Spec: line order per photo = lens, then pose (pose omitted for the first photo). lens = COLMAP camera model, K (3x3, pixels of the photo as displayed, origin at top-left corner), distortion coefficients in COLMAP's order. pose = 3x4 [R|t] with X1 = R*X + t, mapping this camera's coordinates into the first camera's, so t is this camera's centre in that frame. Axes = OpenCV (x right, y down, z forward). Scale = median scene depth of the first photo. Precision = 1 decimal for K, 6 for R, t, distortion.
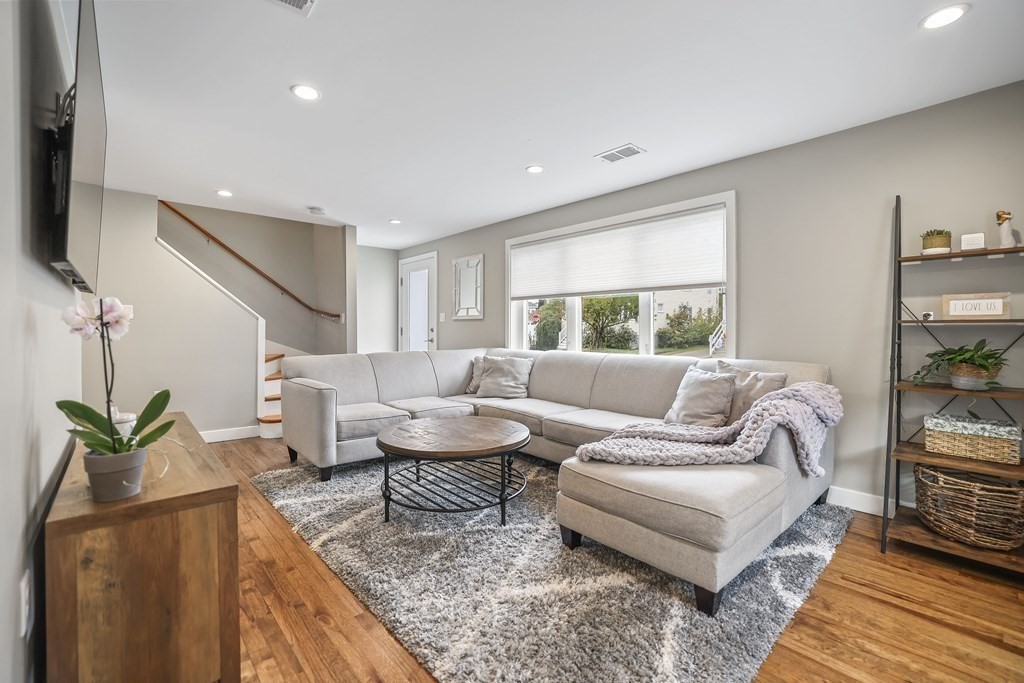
lens RADIAL K [[438.0, 0, 515.3], [0, 438.0, 332.4], [0, 0, 1]] dist [-0.010520, 0.000718]
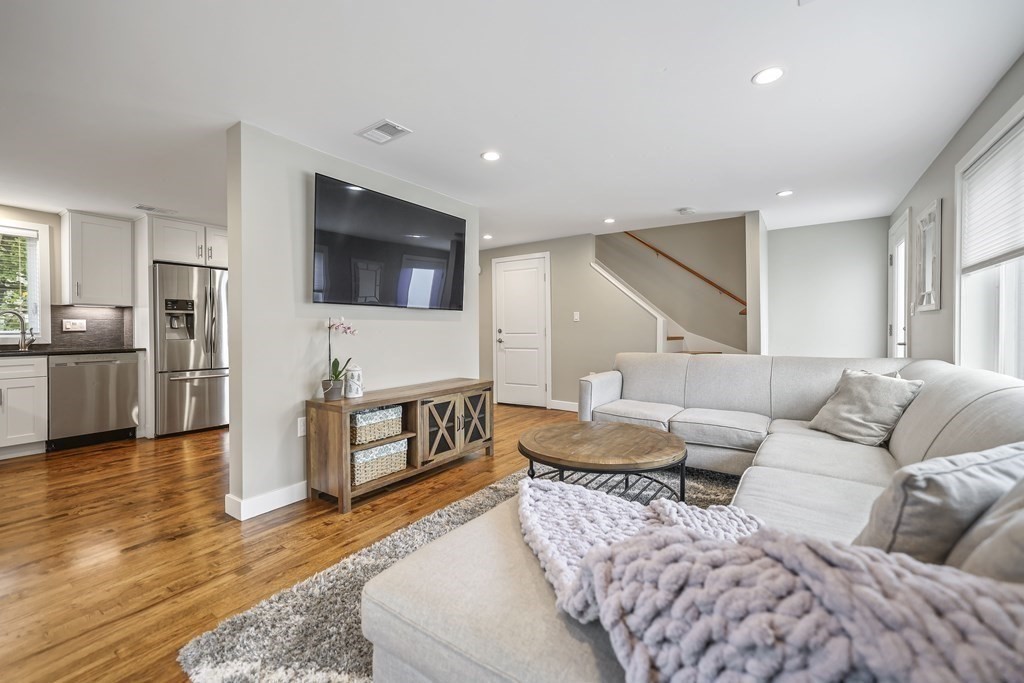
lens RADIAL K [[422.4, 0, 506.0], [0, 422.4, 332.7], [0, 0, 1]] dist [-0.029916, 0.000214]
pose [[0.228379, 0.010786, -0.973513, 0.426148], [-0.001292, 0.999941, 0.010776, -0.004948], [0.973571, -0.001203, 0.228379, 0.389309]]
